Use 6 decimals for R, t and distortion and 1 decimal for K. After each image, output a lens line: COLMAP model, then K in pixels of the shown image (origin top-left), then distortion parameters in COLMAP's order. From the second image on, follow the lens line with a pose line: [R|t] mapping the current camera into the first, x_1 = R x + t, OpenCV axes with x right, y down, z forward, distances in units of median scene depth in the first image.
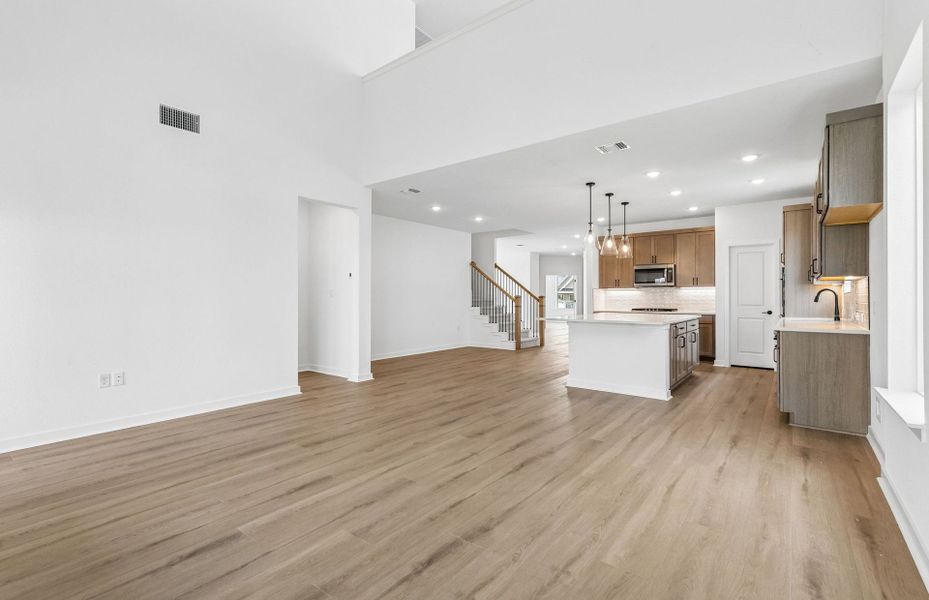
lens RADIAL K [[425.5, 0, 463.3], [0, 425.5, 297.0], [0, 0, 1]] dist [0.012960, -0.001388]
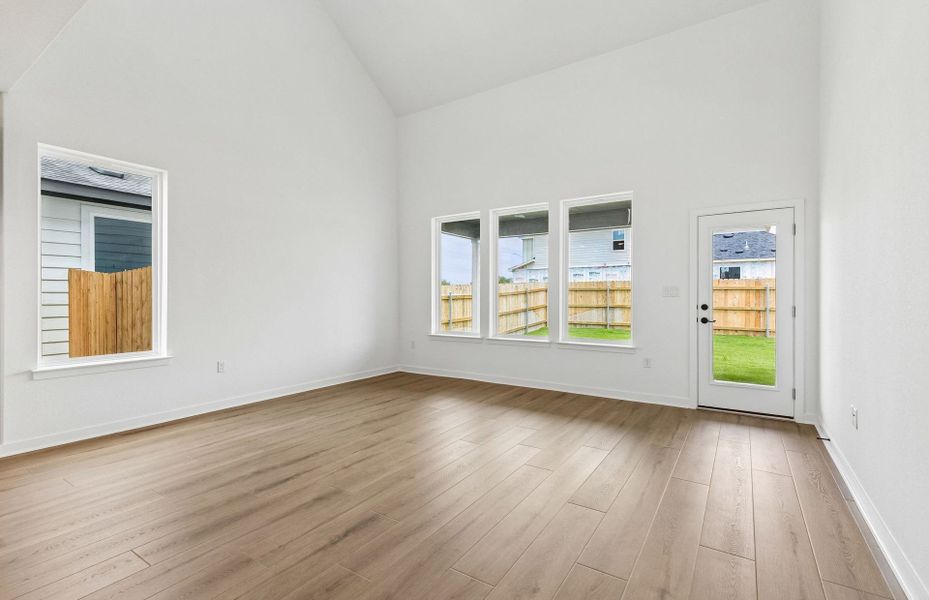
lens RADIAL K [[425.5, 0, 470.6], [0, 425.5, 300.1], [0, 0, 1]] dist [0.012960, -0.001388]
pose [[-0.995897, -0.000541, -0.090490, -0.177949], [-0.001316, 0.999963, 0.008504, -0.006806], [0.090482, 0.008589, -0.995861, 2.163578]]
